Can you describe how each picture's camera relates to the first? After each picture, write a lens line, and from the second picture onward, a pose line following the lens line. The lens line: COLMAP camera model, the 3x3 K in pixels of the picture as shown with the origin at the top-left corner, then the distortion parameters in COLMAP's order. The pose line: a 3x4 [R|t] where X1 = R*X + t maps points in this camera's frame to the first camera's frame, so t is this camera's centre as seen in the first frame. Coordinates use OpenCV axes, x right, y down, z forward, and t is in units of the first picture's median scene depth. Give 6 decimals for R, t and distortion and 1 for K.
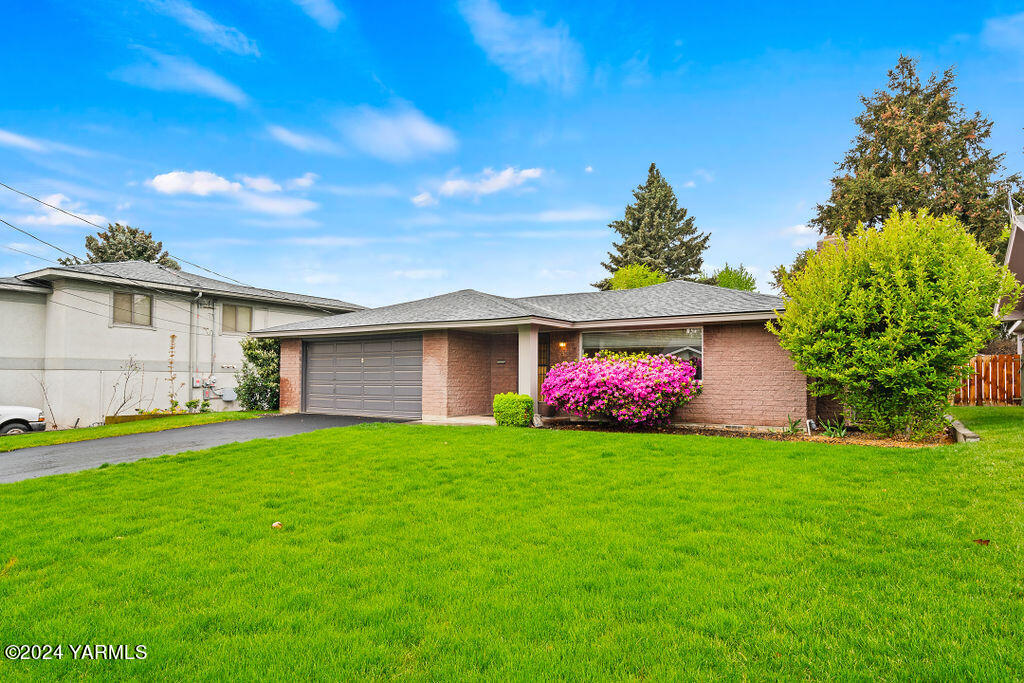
lens RADIAL K [[599.4, 0, 512.0], [0, 599.4, 341.5], [0, 0, 1]] dist [0.000400, 0.000917]
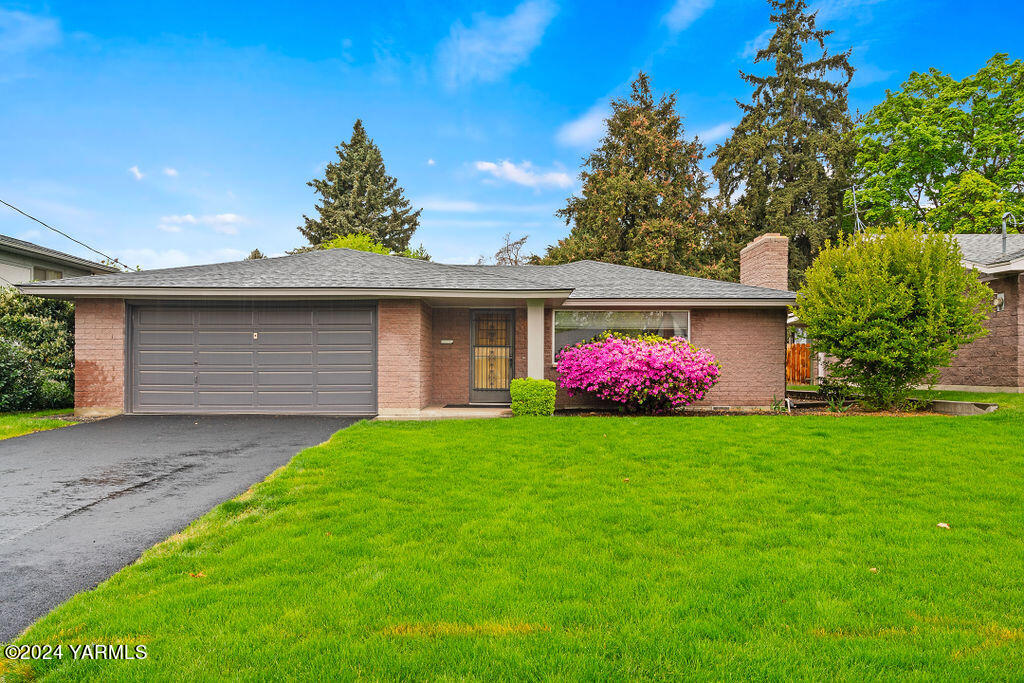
lens RADIAL K [[674.8, 0, 512.0], [0, 674.8, 341.5], [0, 0, 1]] dist [-0.002440, -0.000041]
pose [[0.831885, 0.019416, 0.554608, -0.396341], [-0.033094, 0.999345, 0.014653, 0.014776], [-0.553960, -0.030543, 0.831983, 0.153748]]
